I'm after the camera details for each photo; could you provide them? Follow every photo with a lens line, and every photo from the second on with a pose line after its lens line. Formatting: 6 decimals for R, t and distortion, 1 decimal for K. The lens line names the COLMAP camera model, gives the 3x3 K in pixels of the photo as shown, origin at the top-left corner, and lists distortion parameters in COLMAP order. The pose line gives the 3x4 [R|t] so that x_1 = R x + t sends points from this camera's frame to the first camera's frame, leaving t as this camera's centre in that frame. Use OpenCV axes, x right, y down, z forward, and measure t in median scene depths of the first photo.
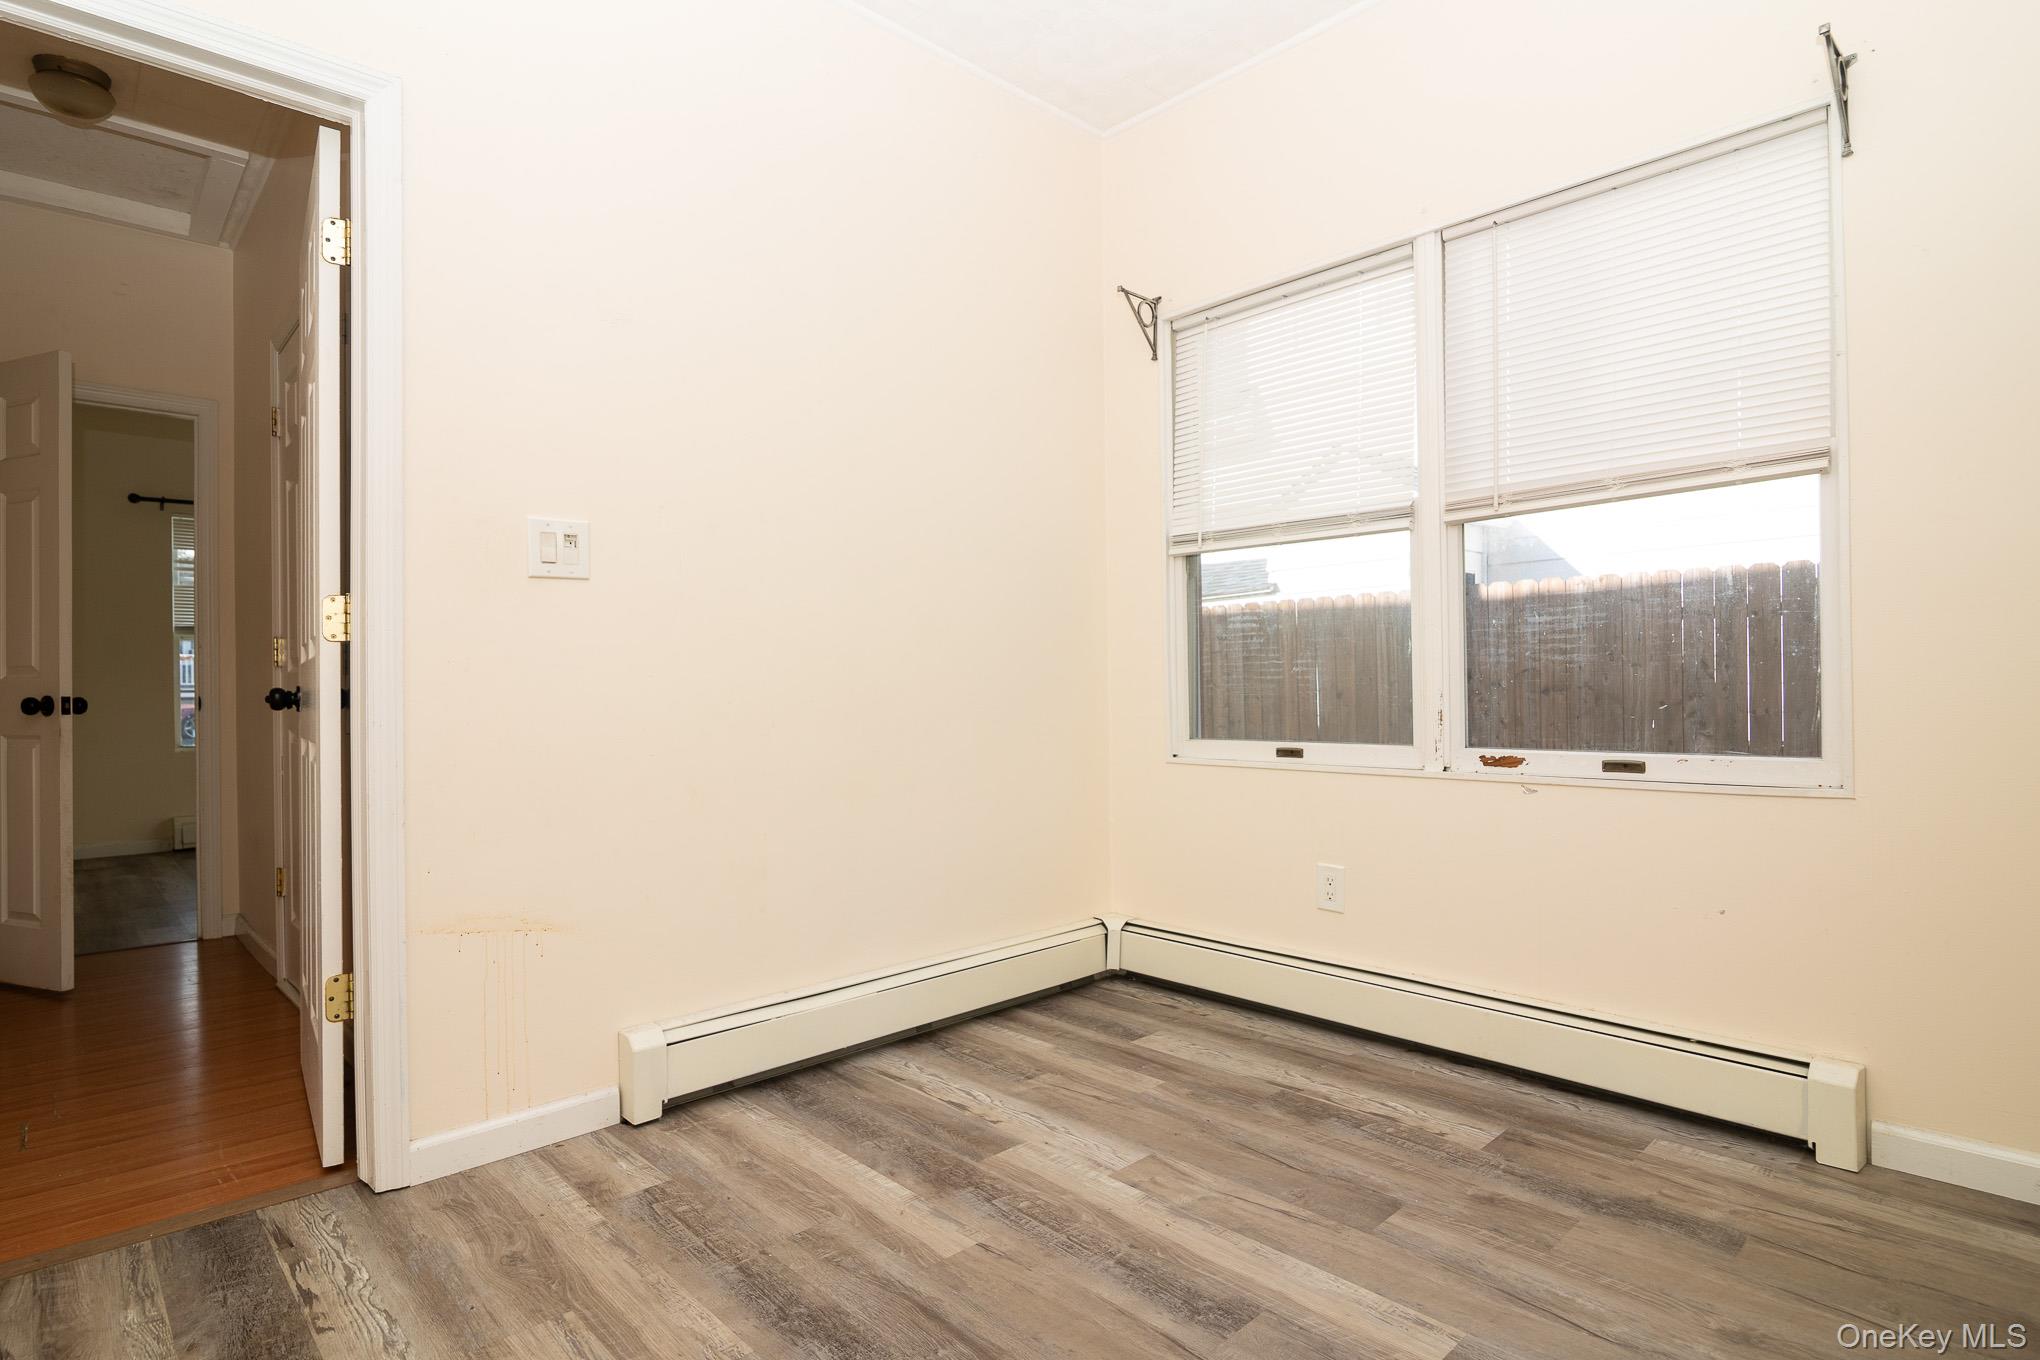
lens RADIAL K [[1041.1, 0, 1005.5], [0, 1041.1, 683.2], [0, 0, 1]] dist [-0.001583, -0.000688]
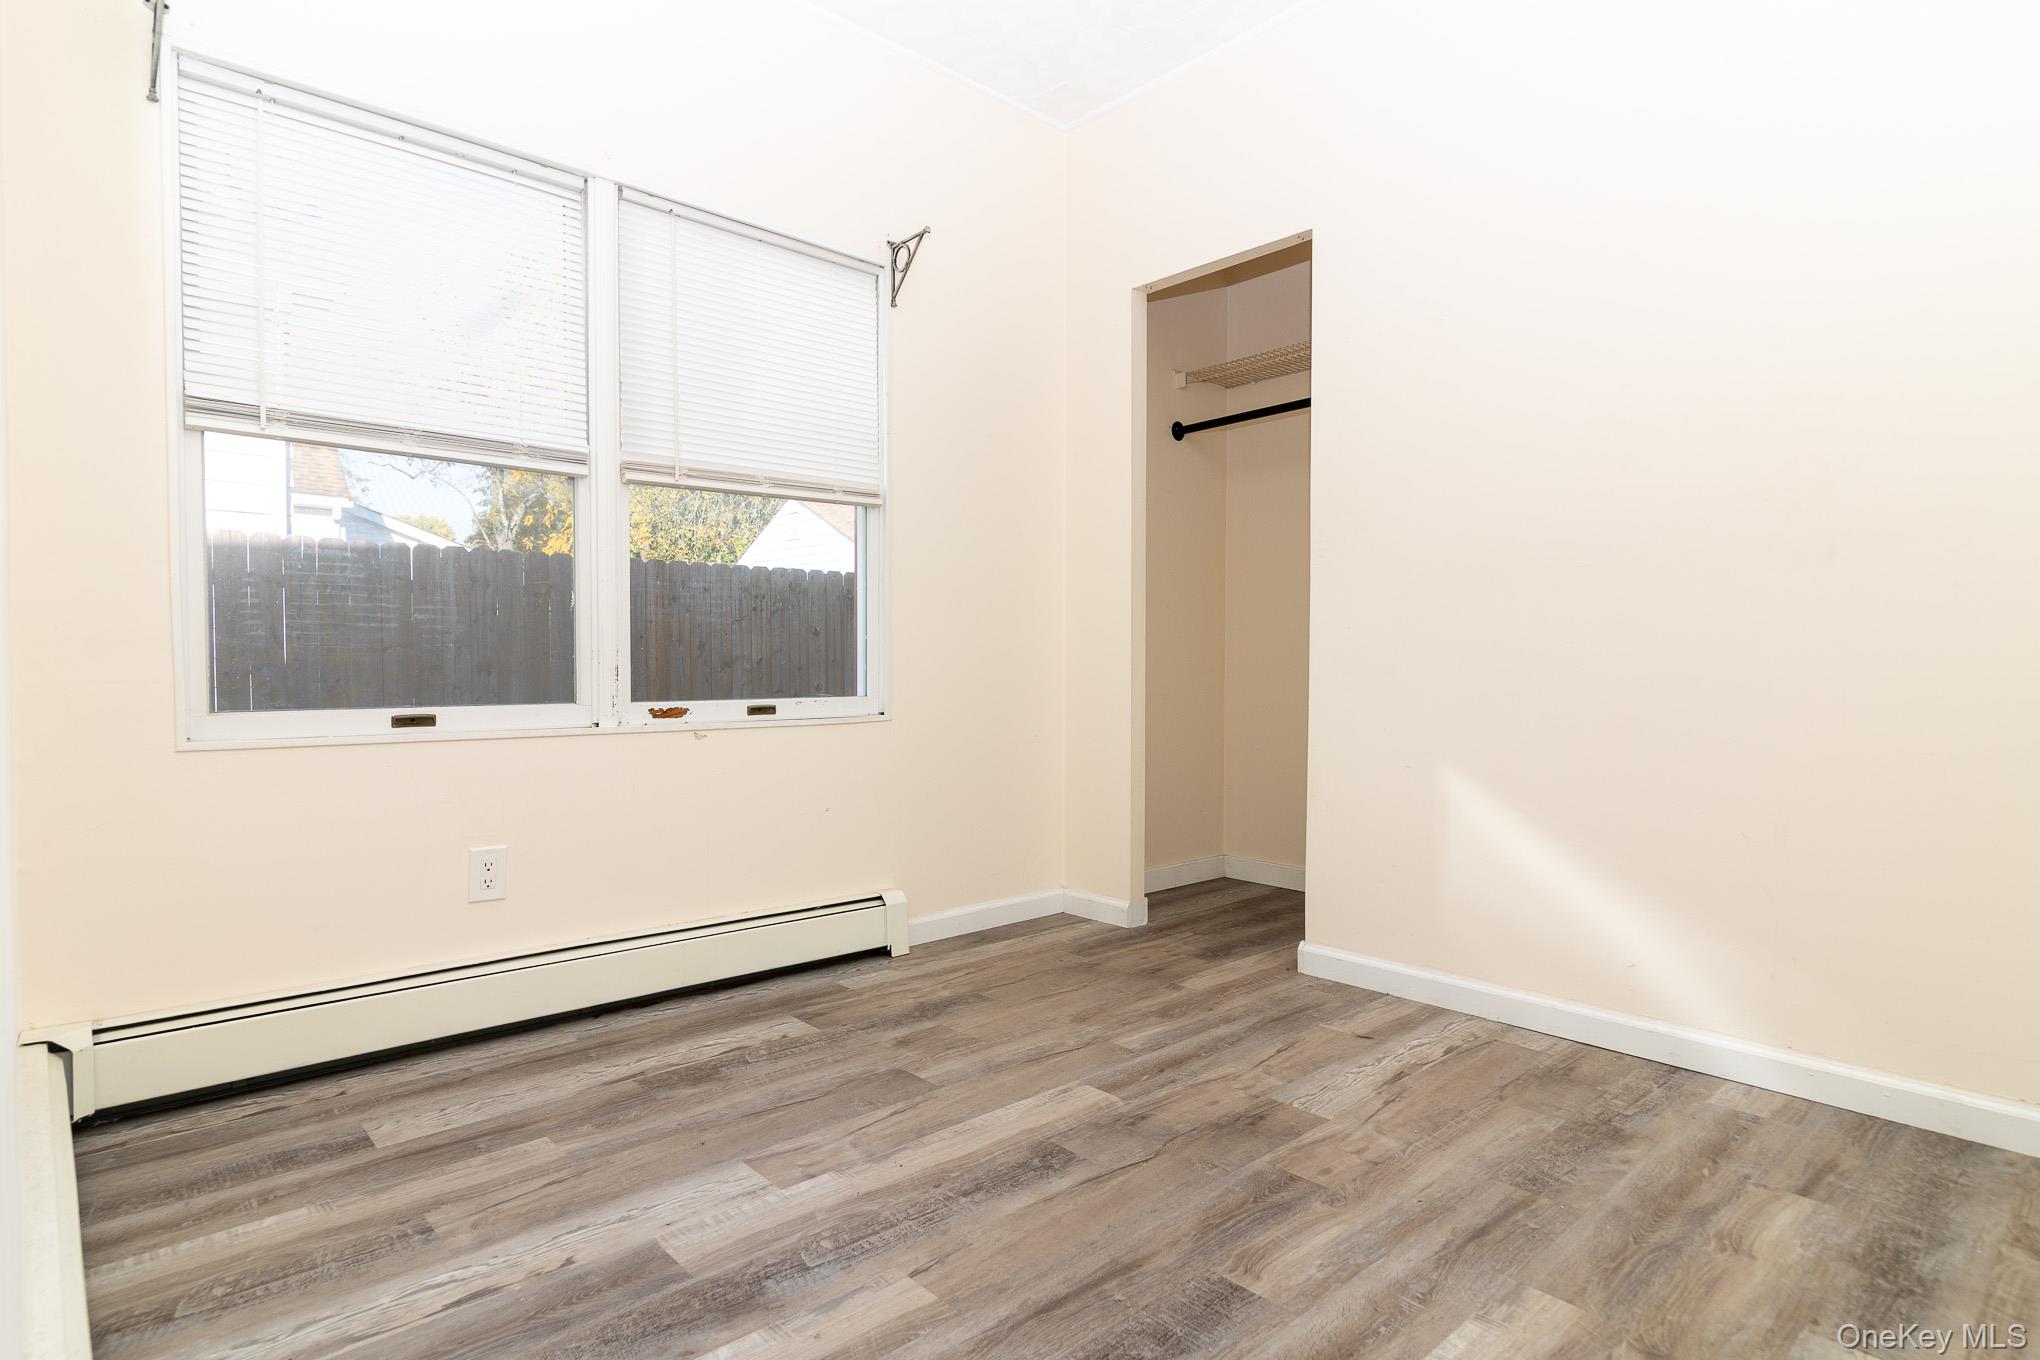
lens RADIAL K [[1041.1, 0, 1005.5], [0, 1041.1, 683.2], [0, 0, 1]] dist [-0.001583, -0.000688]
pose [[0.035544, -0.005534, 0.999353, -0.659279], [-0.007298, 0.999957, 0.005797, 0.039642], [-0.999341, -0.007500, 0.035502, 0.683306]]
